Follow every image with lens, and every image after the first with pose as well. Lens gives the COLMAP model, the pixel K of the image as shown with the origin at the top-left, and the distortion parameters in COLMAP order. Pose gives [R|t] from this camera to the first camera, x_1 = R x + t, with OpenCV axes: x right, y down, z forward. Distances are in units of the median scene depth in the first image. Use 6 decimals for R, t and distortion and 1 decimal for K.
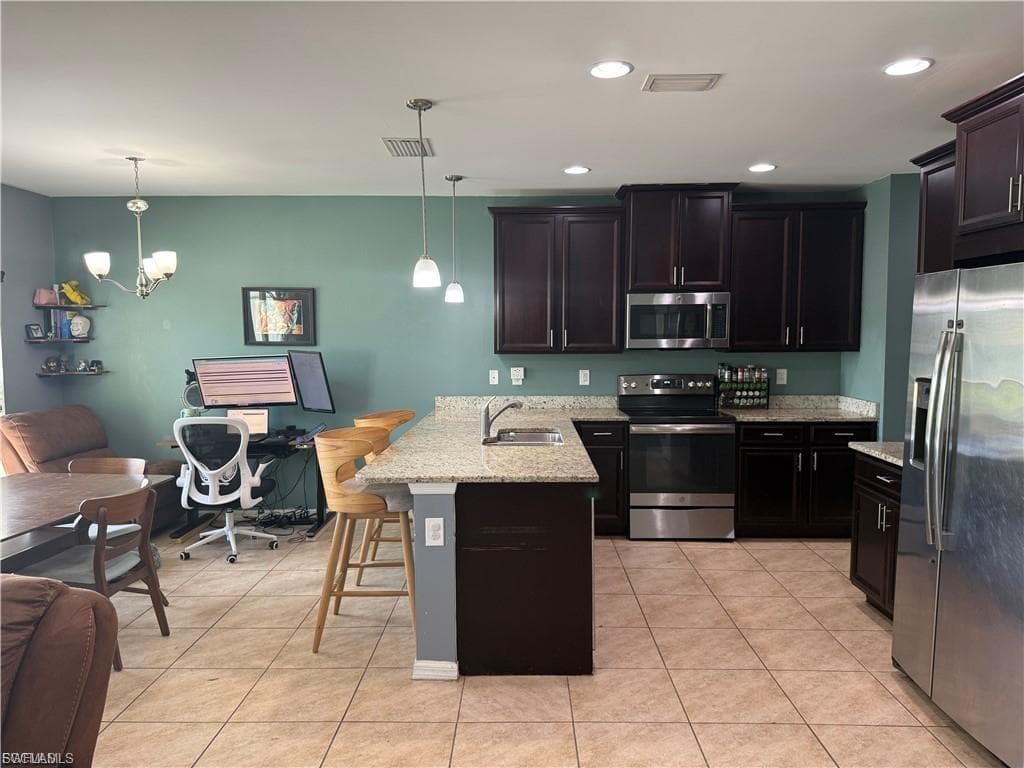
lens RADIAL K [[721.5, 0, 511.2], [0, 721.5, 379.6], [0, 0, 1]] dist [0.083085, -0.095440]
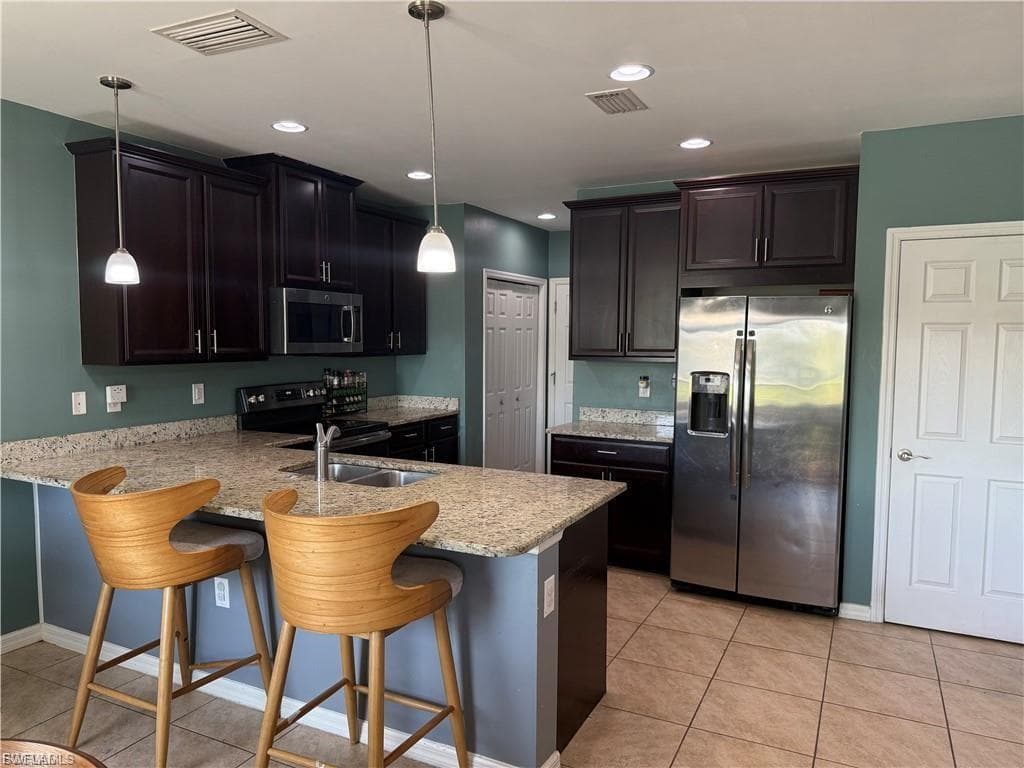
lens RADIAL K [[721.5, 0, 513.5], [0, 721.5, 384.7], [0, 0, 1]] dist [0.083085, -0.095440]
pose [[0.433586, -0.054883, 0.899439, -0.450067], [0.050997, 0.998038, 0.036315, -0.024167], [-0.899668, 0.030123, 0.435534, 0.384763]]
